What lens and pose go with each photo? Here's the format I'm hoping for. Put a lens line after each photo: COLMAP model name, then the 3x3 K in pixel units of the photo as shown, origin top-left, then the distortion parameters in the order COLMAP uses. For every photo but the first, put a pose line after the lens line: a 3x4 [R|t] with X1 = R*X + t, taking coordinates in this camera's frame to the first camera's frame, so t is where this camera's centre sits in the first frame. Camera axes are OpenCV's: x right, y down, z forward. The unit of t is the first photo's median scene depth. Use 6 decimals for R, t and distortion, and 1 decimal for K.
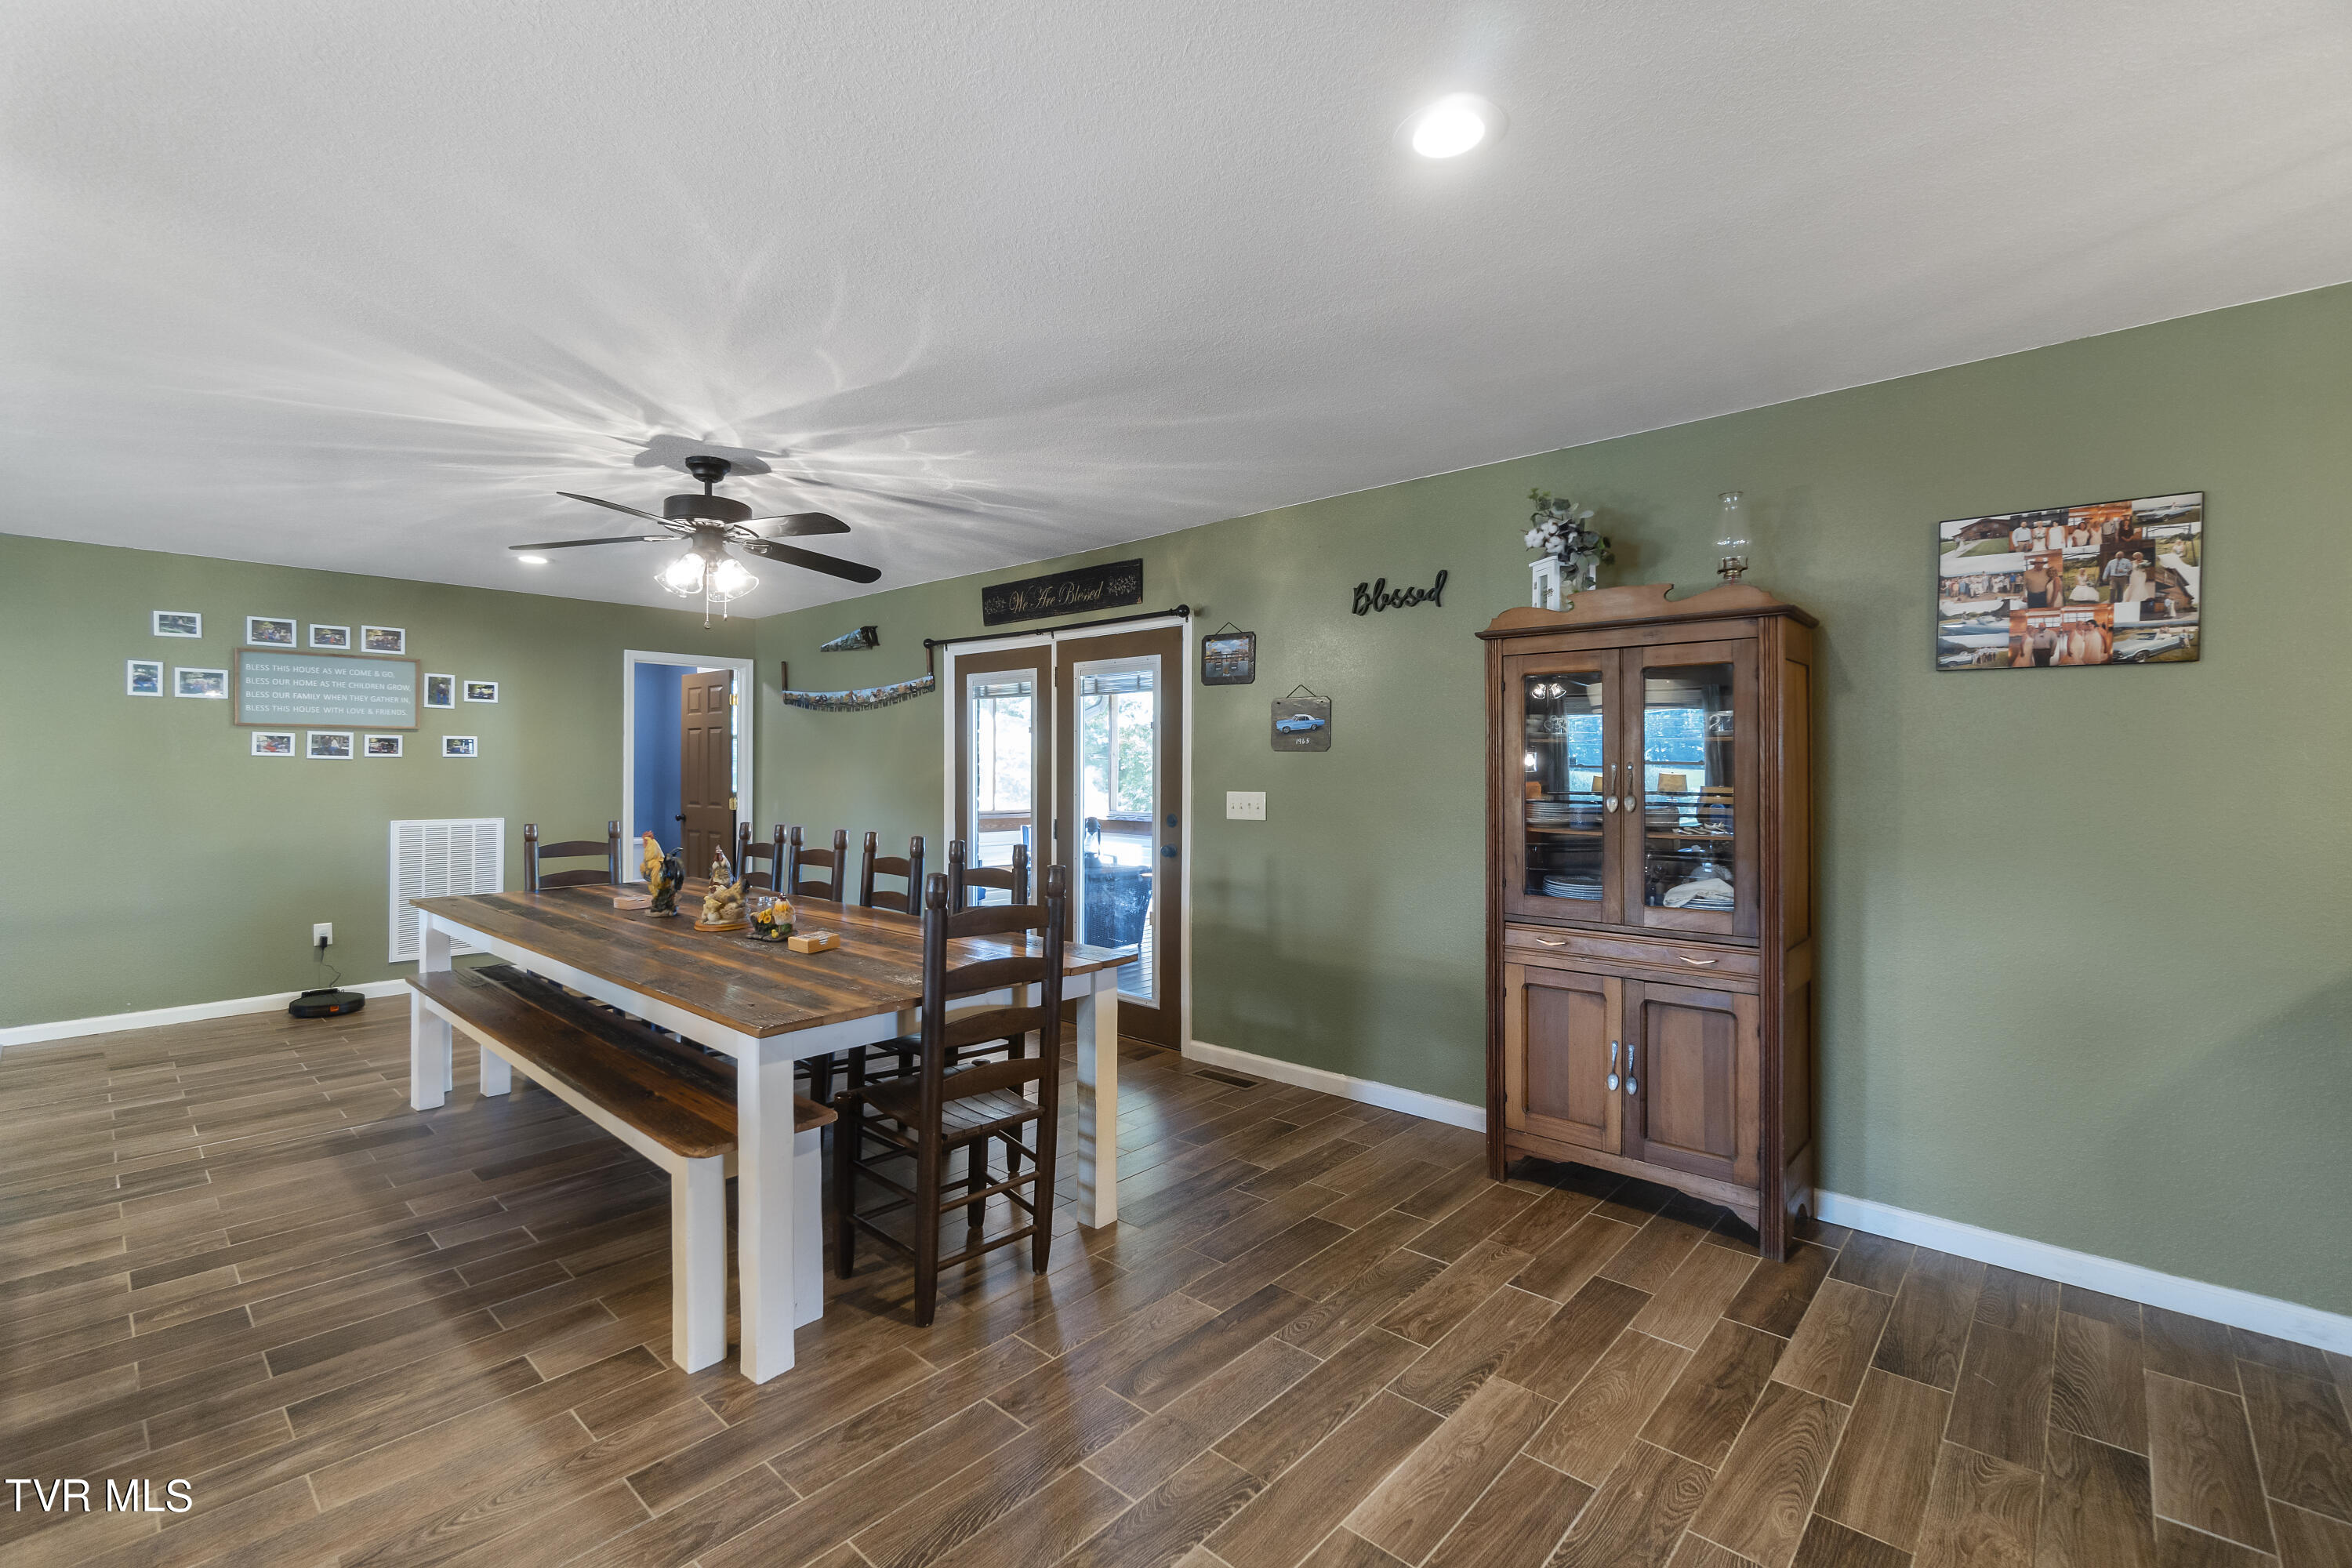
lens RADIAL K [[1023.8, 0, 1180.8], [0, 1023.8, 768.9], [0, 0, 1]] dist [-0.005946, 0.002222]
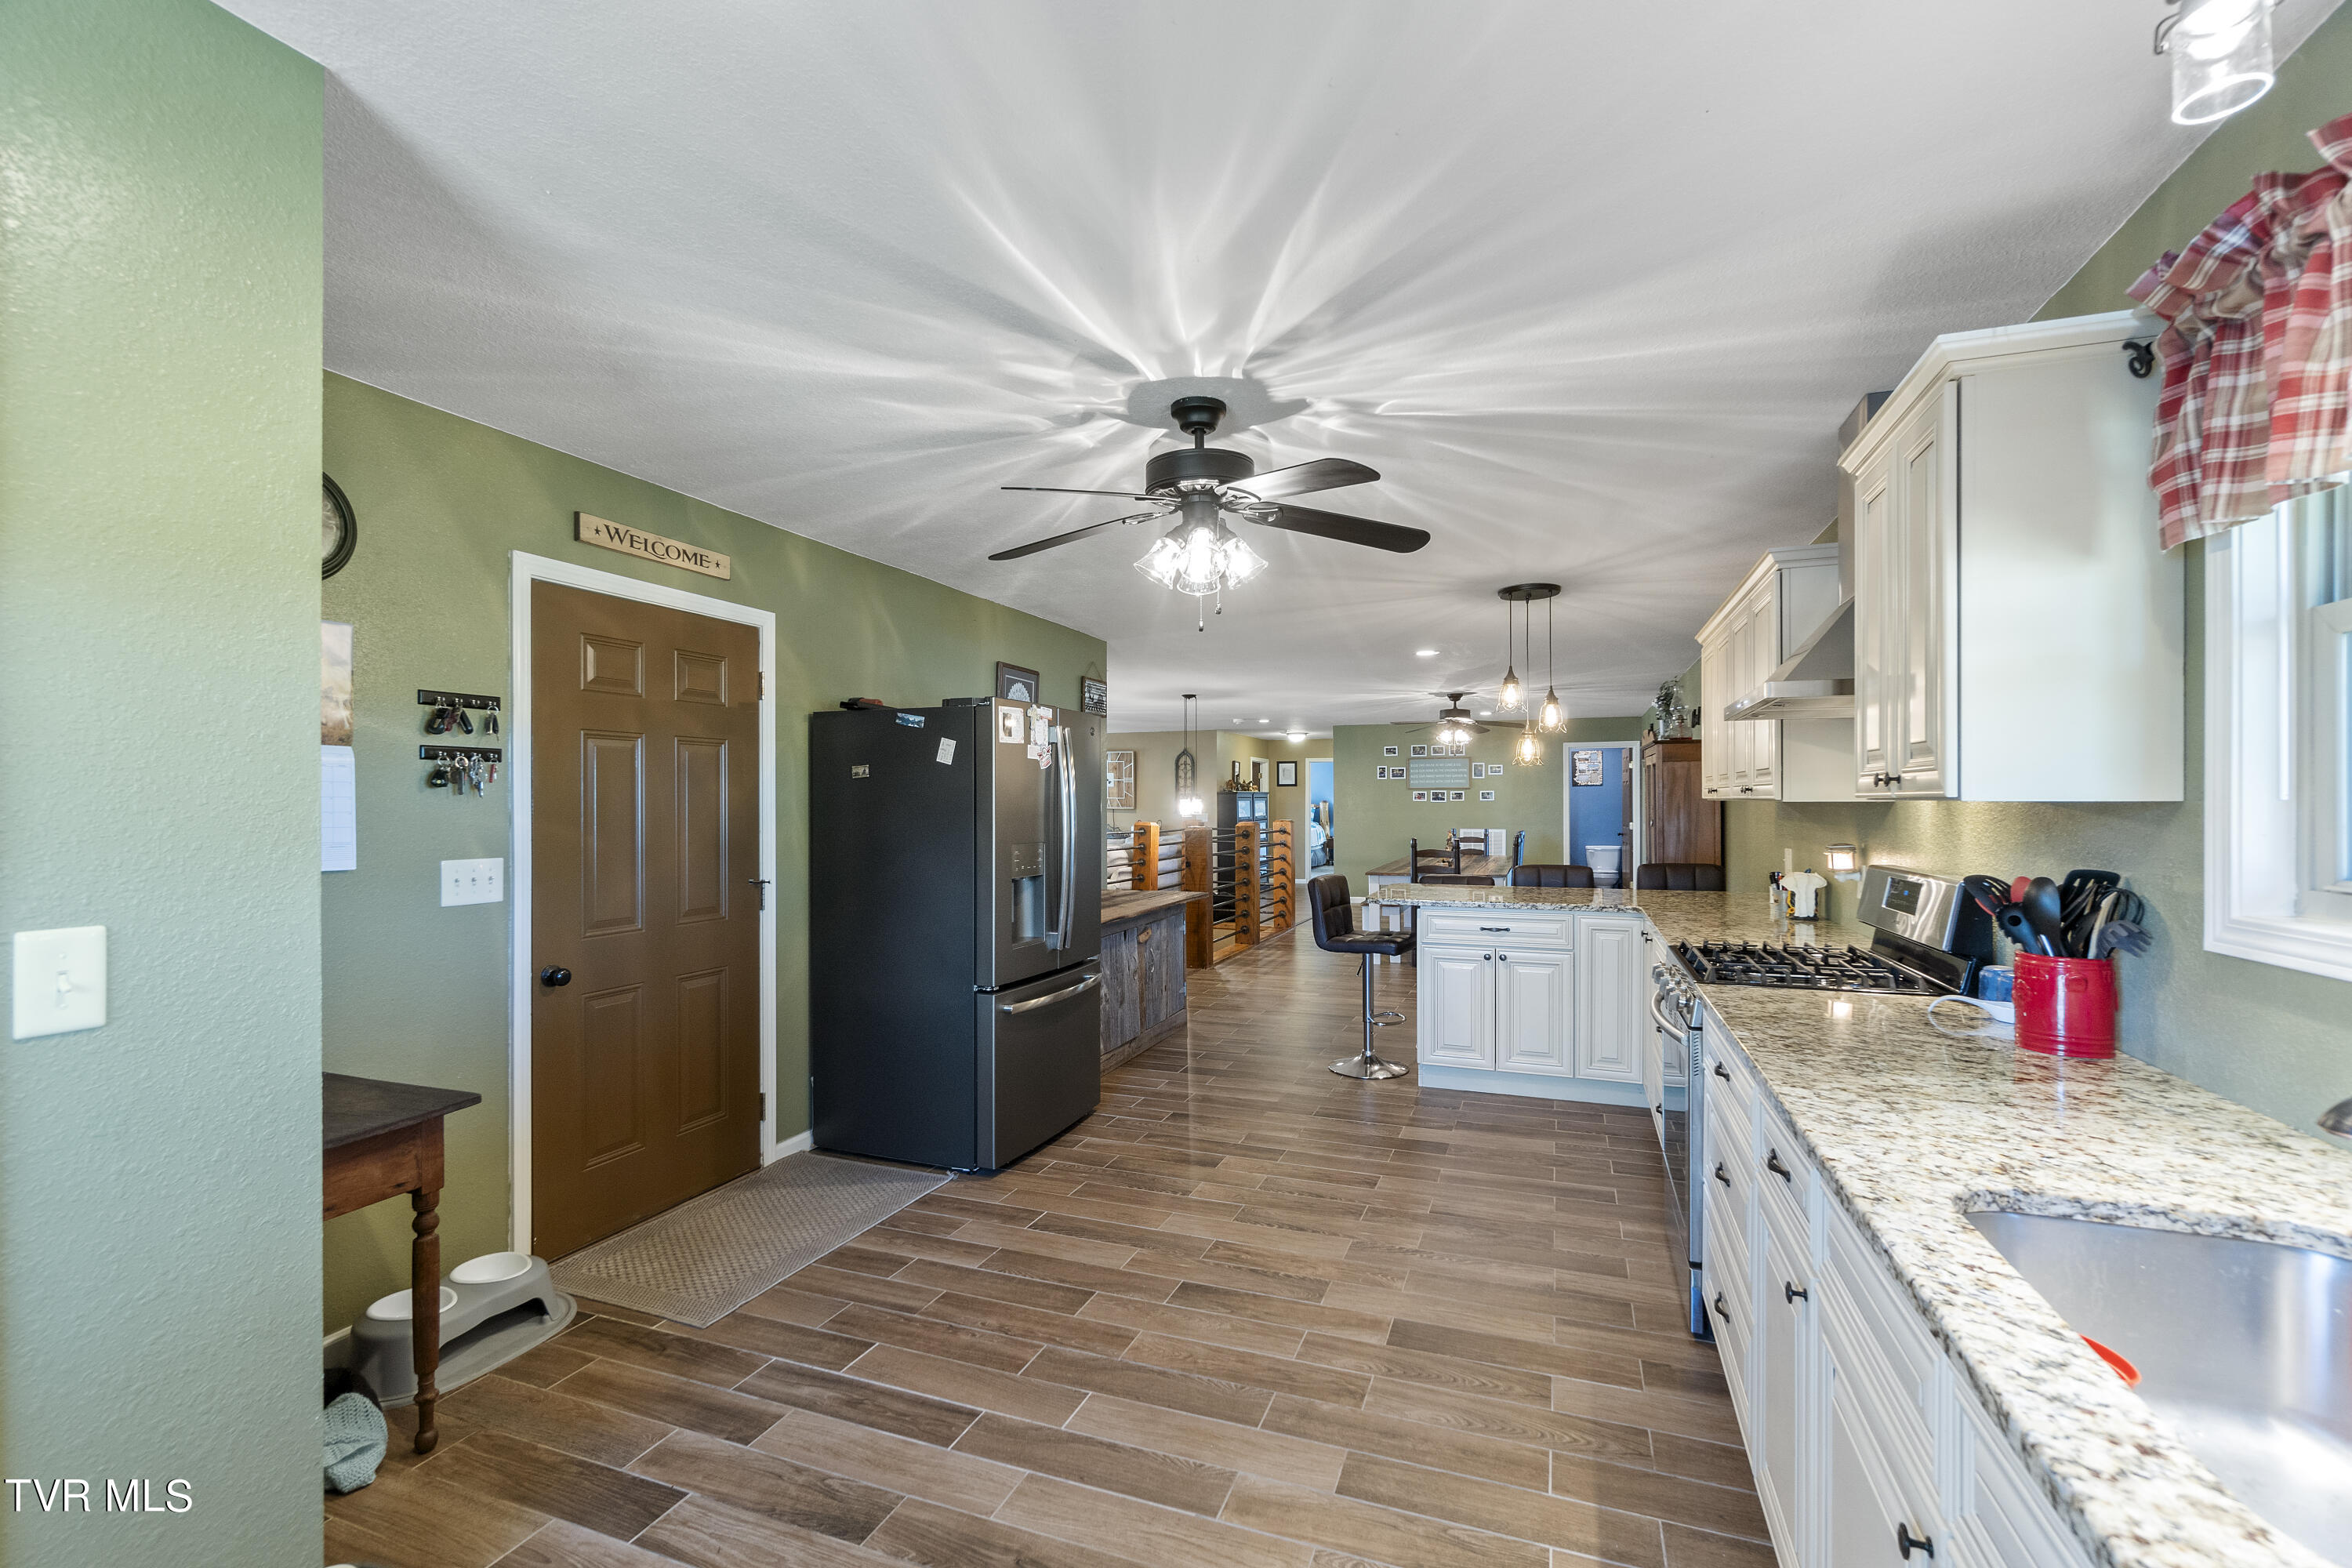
lens RADIAL K [[1023.8, 0, 1161.1], [0, 1023.8, 802.2], [0, 0, 1]] dist [-0.005946, 0.002222]
pose [[0.359466, -0.004204, -0.933149, 1.492372], [0.005241, 0.999983, -0.002487, -0.009192], [0.933143, -0.003997, 0.359482, -0.584701]]
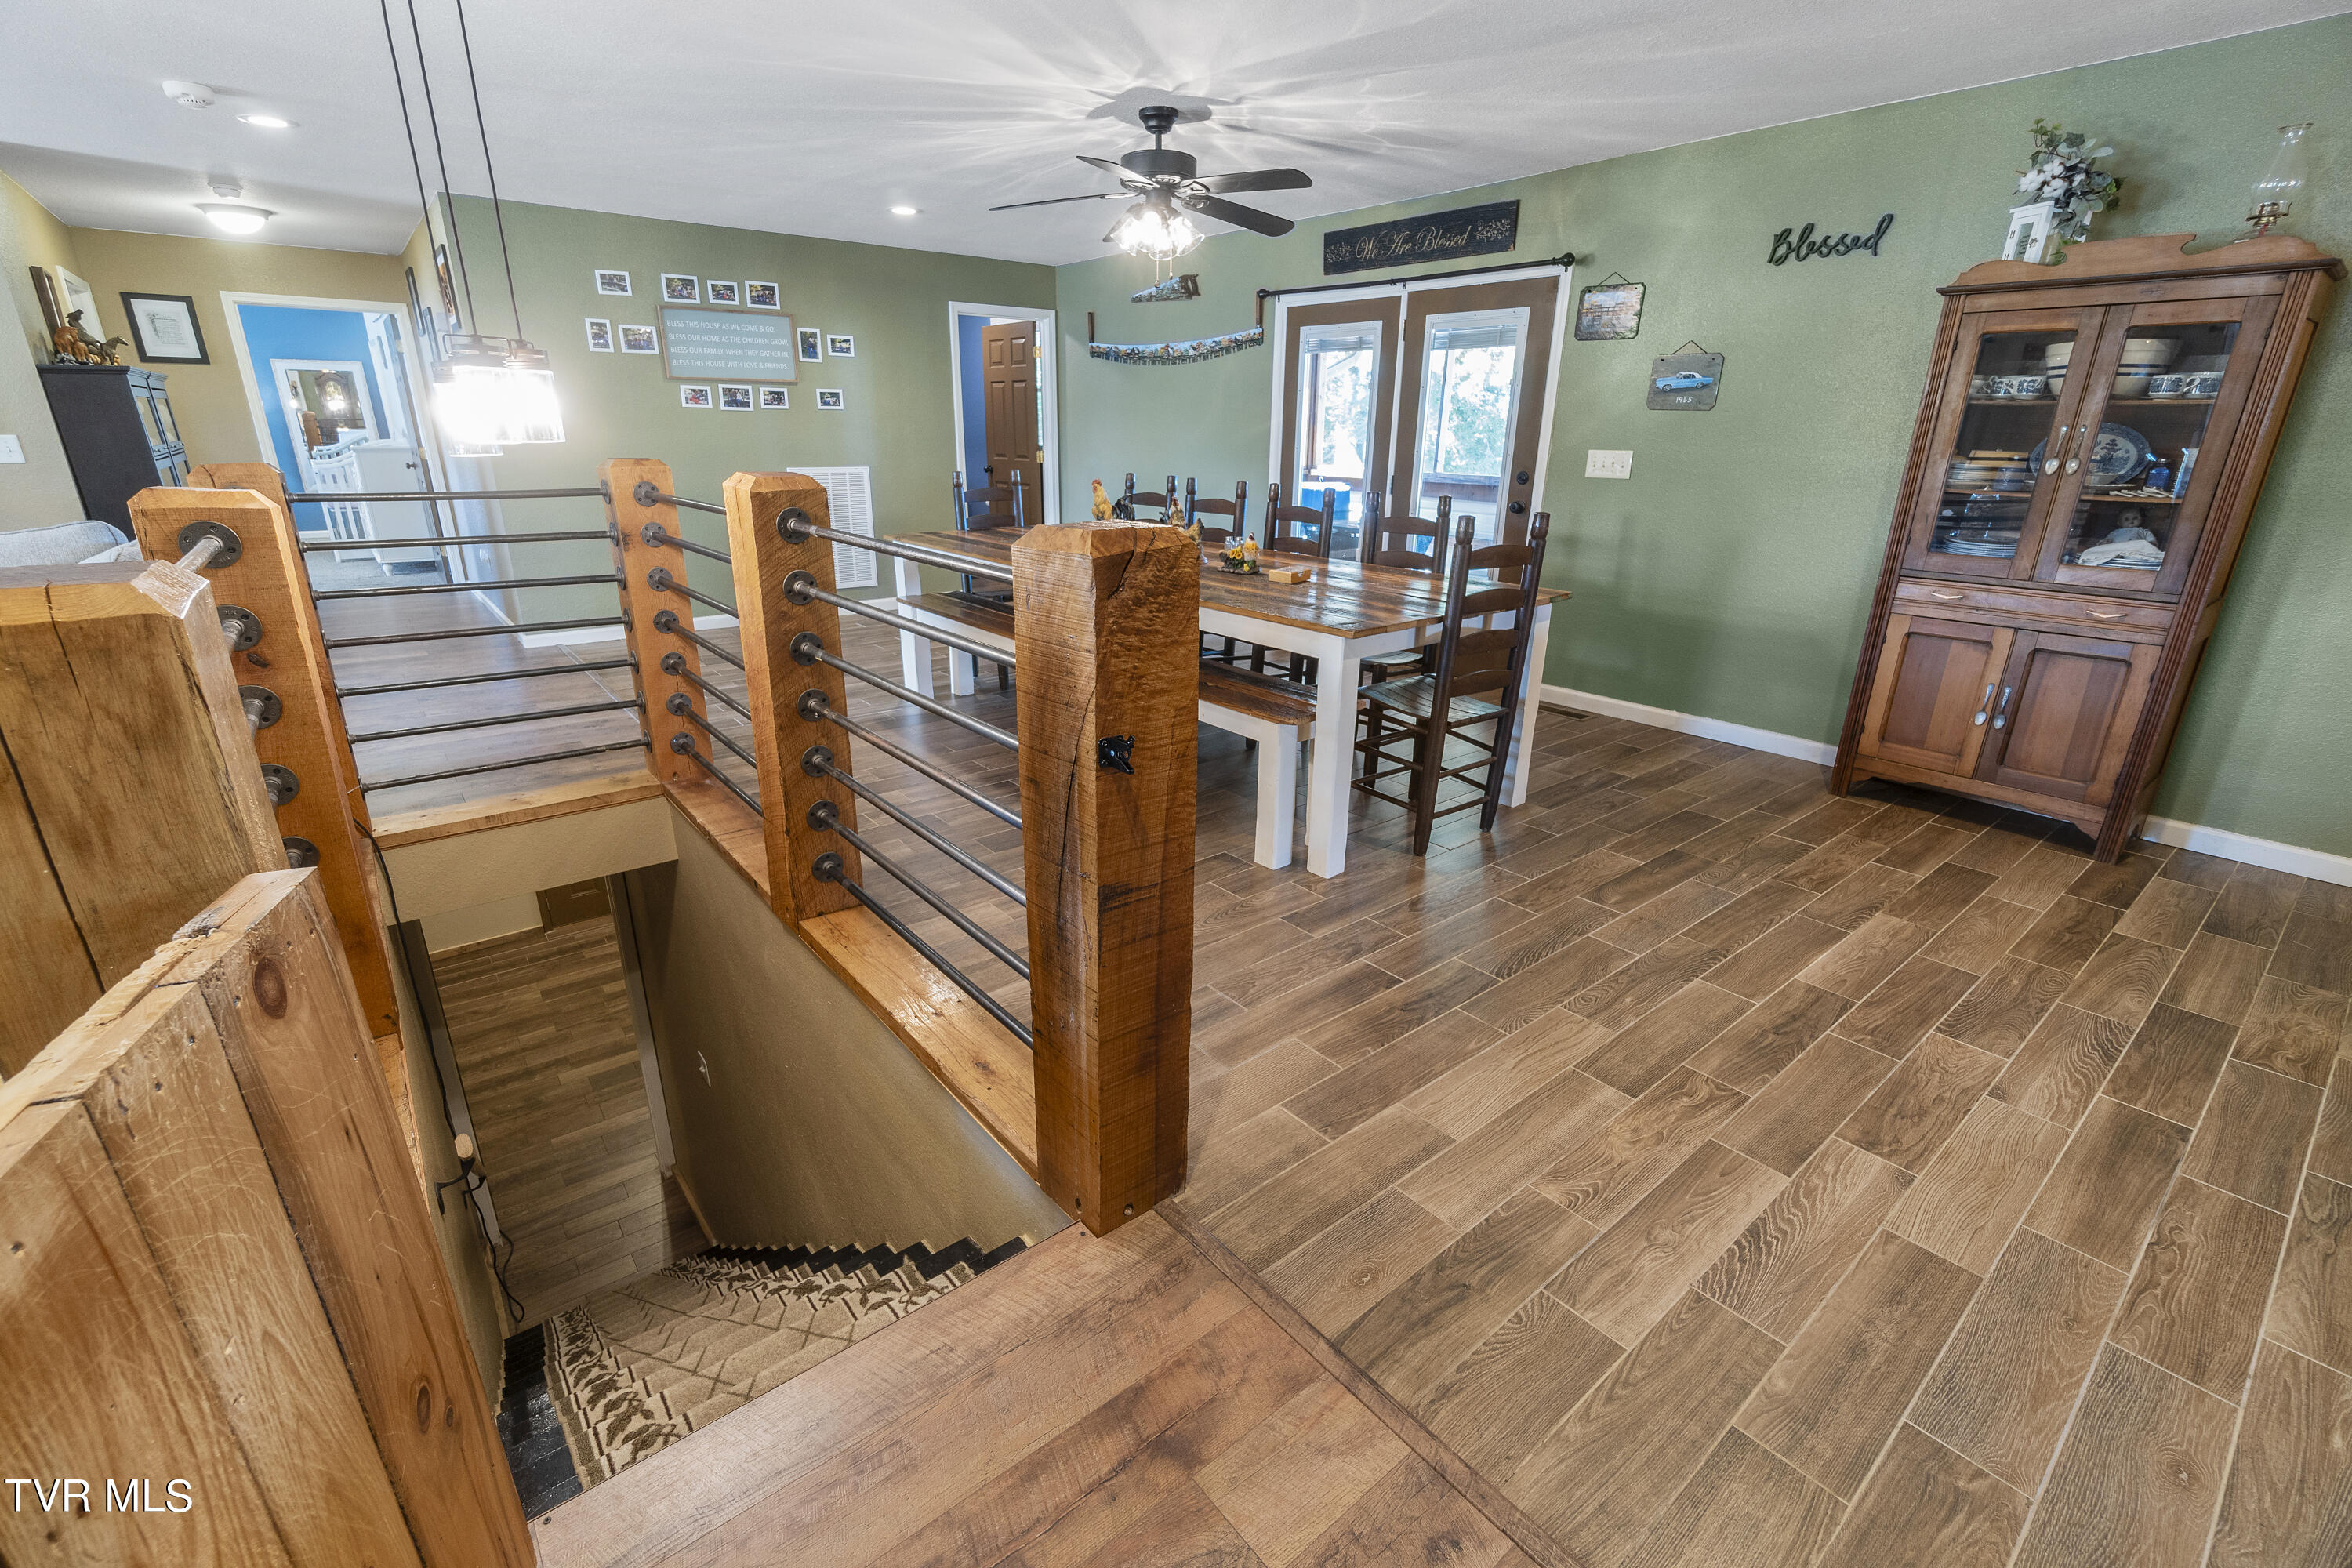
lens RADIAL K [[1023.8, 0, 1173.6], [0, 1023.8, 783.8], [0, 0, 1]] dist [-0.005946, 0.002222]
pose [[0.988160, 0.058686, -0.141763, -0.216435], [-0.008503, 0.943485, 0.331307, 0.001710], [0.153194, -0.326178, 0.932813, -0.166100]]
